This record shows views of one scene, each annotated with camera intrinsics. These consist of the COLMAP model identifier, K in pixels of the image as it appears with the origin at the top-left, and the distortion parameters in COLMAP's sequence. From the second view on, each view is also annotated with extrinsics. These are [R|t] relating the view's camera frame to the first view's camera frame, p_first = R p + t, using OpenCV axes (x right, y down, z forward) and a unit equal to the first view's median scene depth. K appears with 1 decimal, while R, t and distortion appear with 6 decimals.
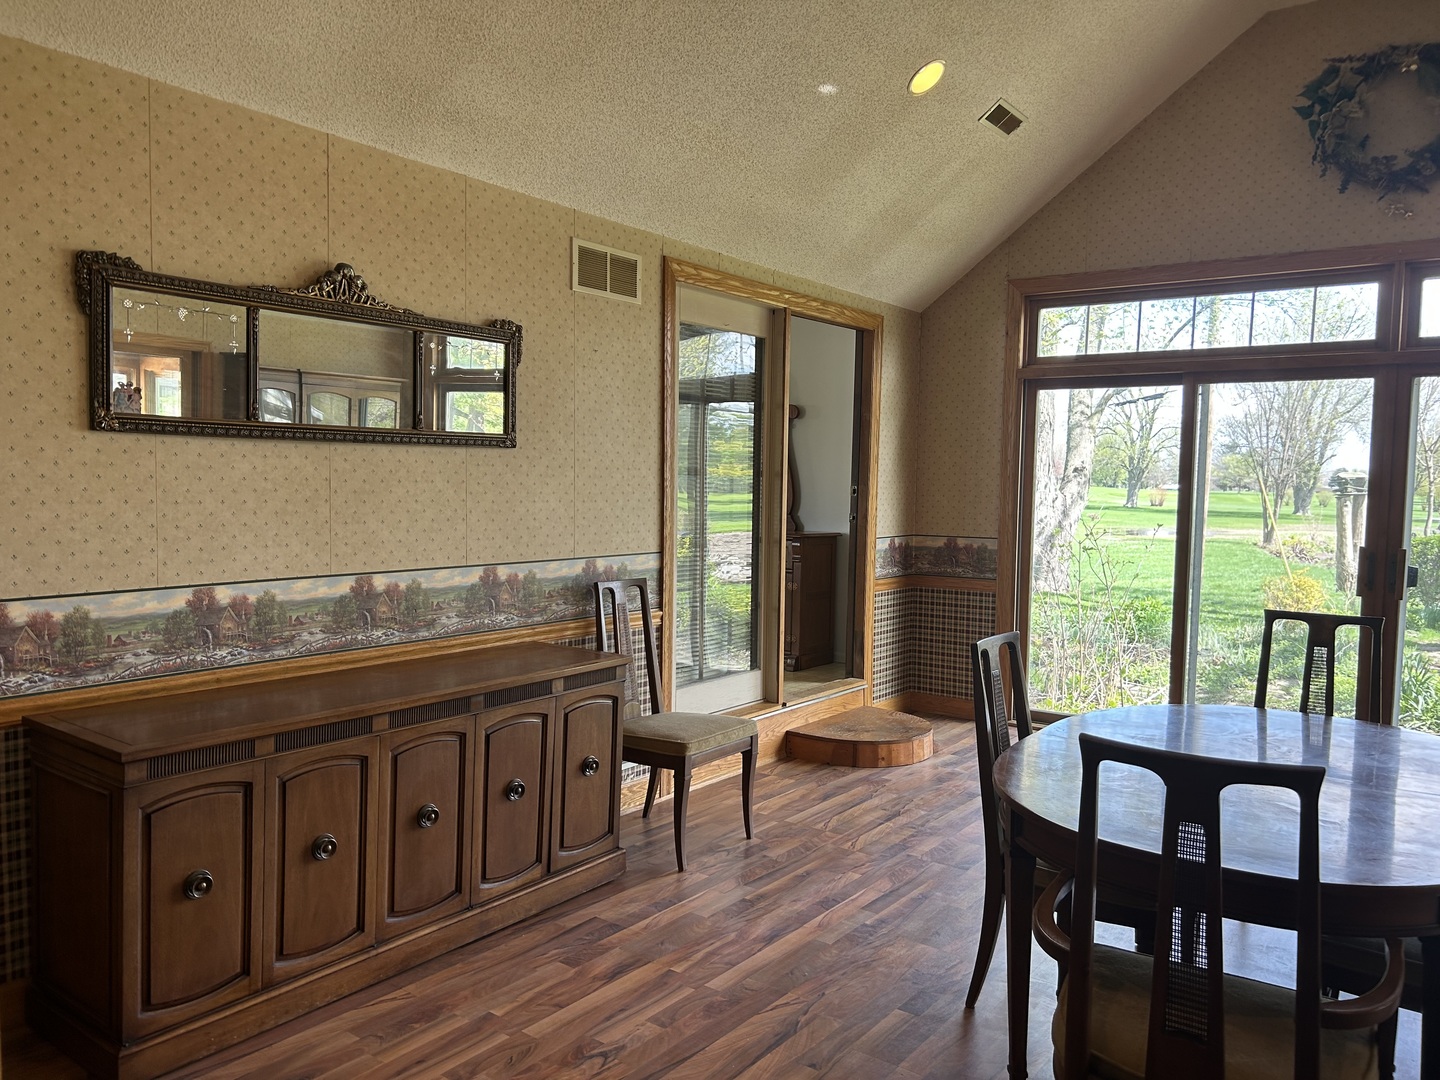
lens RADIAL K [[1079.4, 0, 728.7], [0, 1079.4, 544.5], [0, 0, 1]] dist [0.059836, -0.072597]
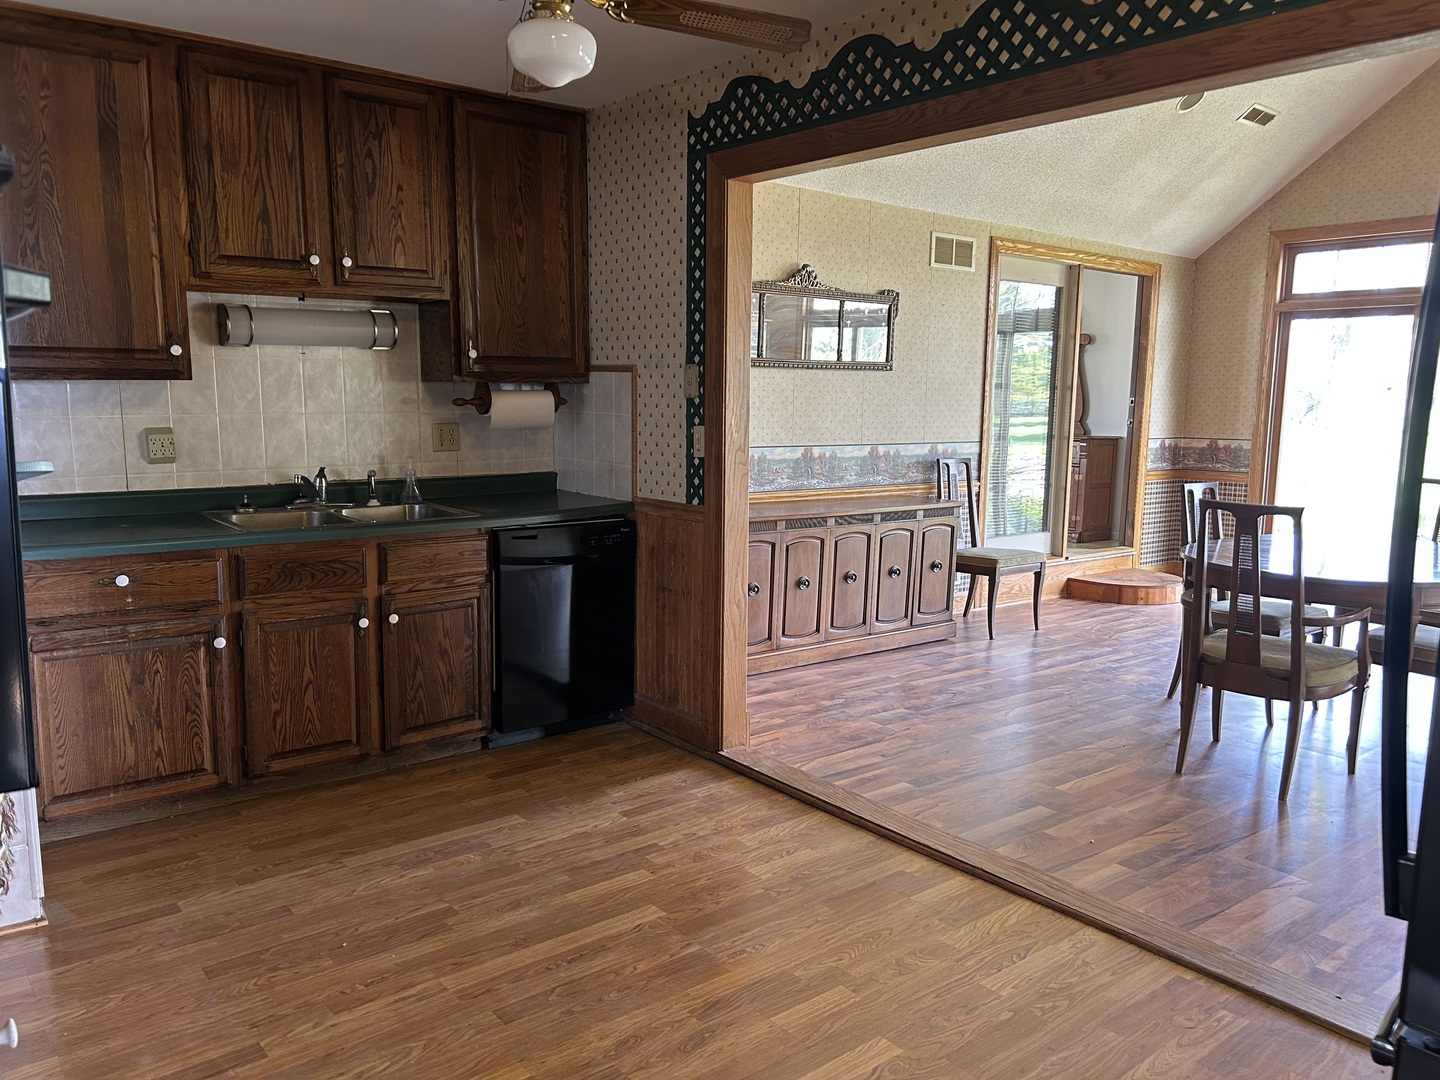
lens RADIAL K [[1079.4, 0, 714.5], [0, 1079.4, 550.8], [0, 0, 1]] dist [0.059836, -0.072597]
pose [[0.962445, 0.034858, -0.269228, -0.010262], [-0.015521, 0.997166, 0.073621, 0.056411], [0.271031, -0.066677, 0.960258, -0.563937]]
